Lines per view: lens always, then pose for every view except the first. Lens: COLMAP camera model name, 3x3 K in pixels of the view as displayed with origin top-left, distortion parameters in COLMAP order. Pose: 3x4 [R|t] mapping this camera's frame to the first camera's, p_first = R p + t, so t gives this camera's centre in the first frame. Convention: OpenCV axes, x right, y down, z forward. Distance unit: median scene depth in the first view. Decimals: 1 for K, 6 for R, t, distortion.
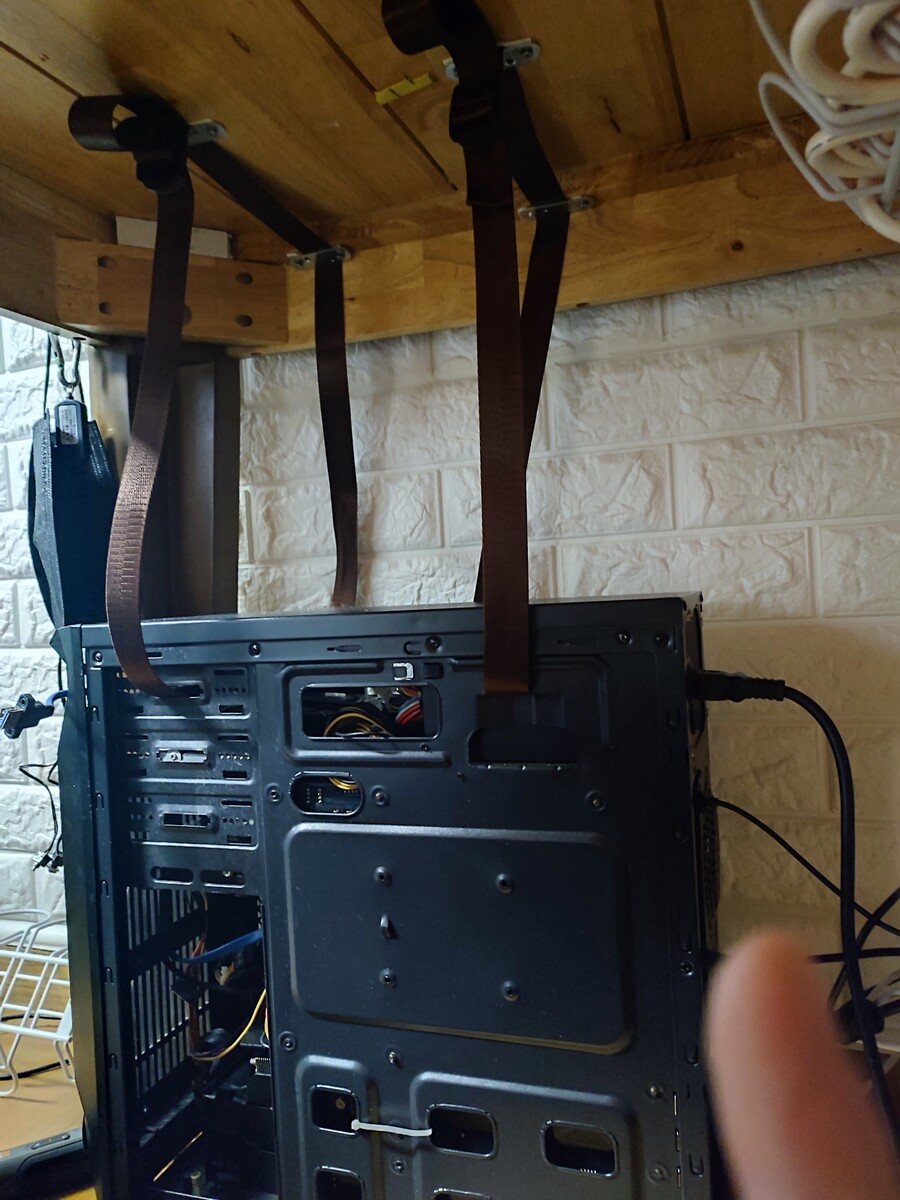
lens RADIAL K [[888.9, 0, 450.5], [0, 888.9, 598.2], [0, 0, 1]] dist [-0.006479, -0.000758]
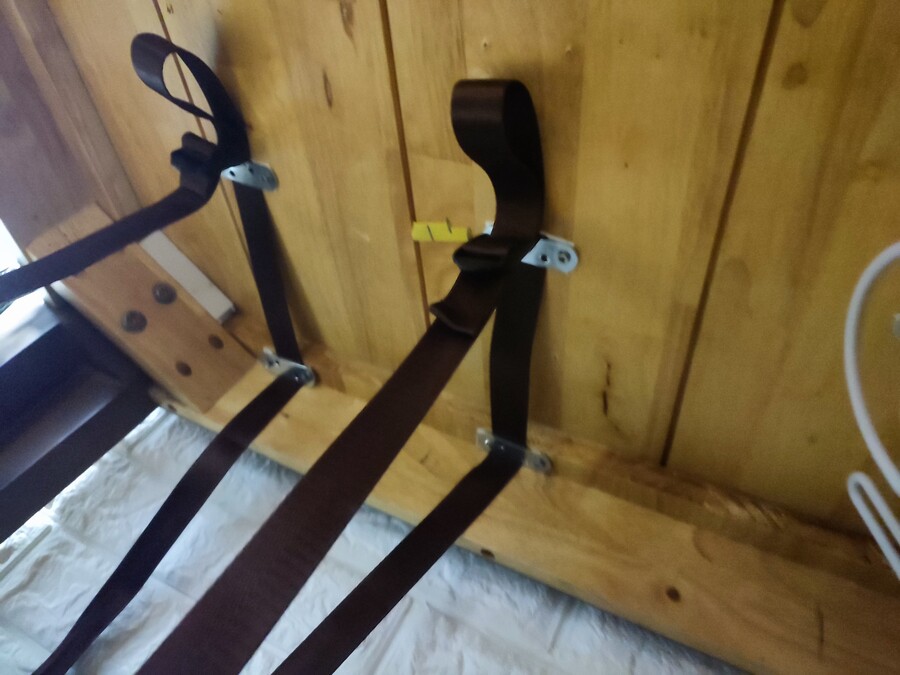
lens RADIAL K [[666.7, 0, 448.8], [0, 666.7, 337.3], [0, 0, 1]] dist [-0.006479, -0.000758]
pose [[0.826988, 0.539911, -0.156801, 0.107829], [-0.510337, 0.603869, -0.612290, -0.044247], [-0.235894, 0.586378, 0.774929, 0.393621]]
